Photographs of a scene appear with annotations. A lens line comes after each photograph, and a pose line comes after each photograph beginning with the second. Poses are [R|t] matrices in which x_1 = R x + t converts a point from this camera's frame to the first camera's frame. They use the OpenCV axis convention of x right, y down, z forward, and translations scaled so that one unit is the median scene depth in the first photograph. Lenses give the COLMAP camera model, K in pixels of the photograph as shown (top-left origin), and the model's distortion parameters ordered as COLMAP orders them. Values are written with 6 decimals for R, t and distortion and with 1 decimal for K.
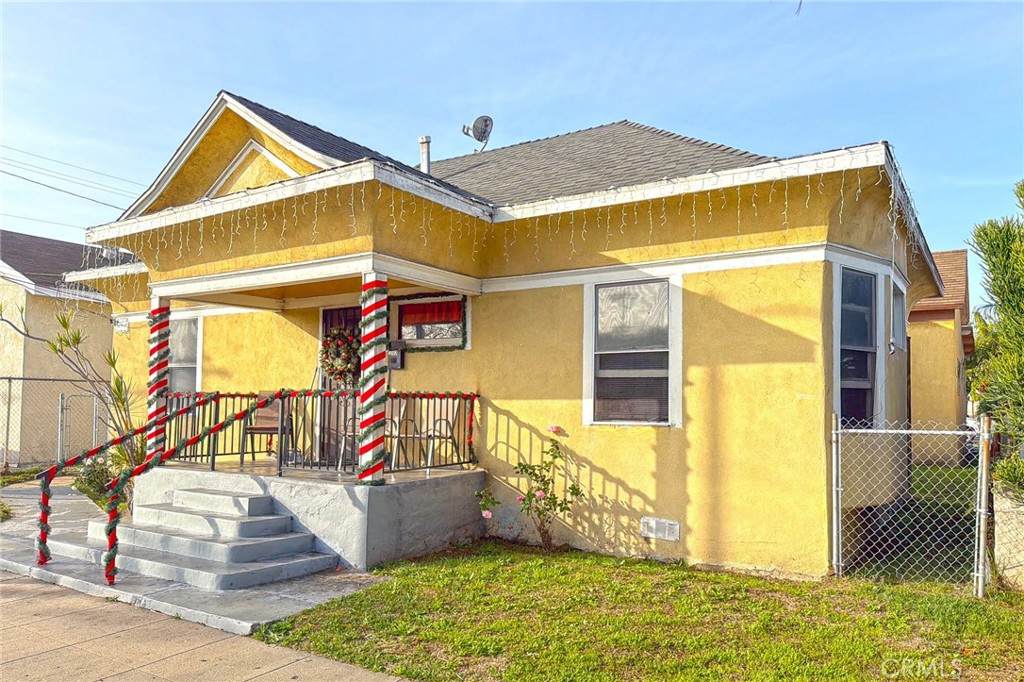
lens RADIAL K [[745.4, 0, 512.4], [0, 745.4, 352.5], [0, 0, 1]] dist [-0.000229, -0.000631]
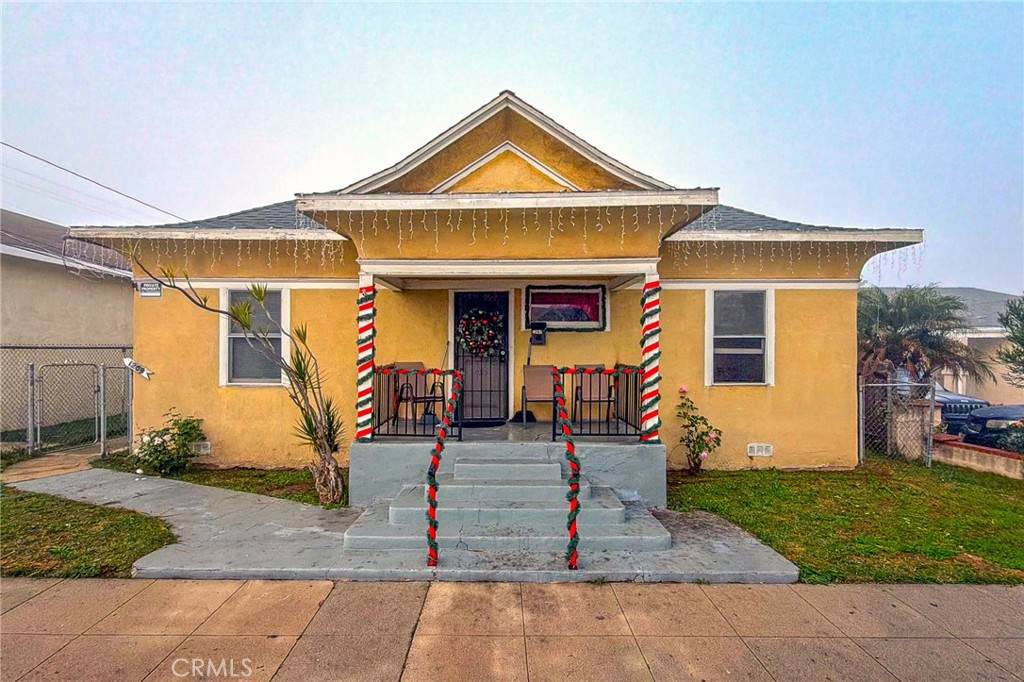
lens RADIAL K [[522.1, 0, 512.0], [0, 522.1, 341.0], [0, 0, 1]] dist [0.000624, 0.000007]
pose [[0.837985, 0.001049, 0.545692, -0.789492], [-0.032221, 0.998349, 0.047560, -0.027959], [-0.544741, -0.057437, 0.836635, 0.345372]]
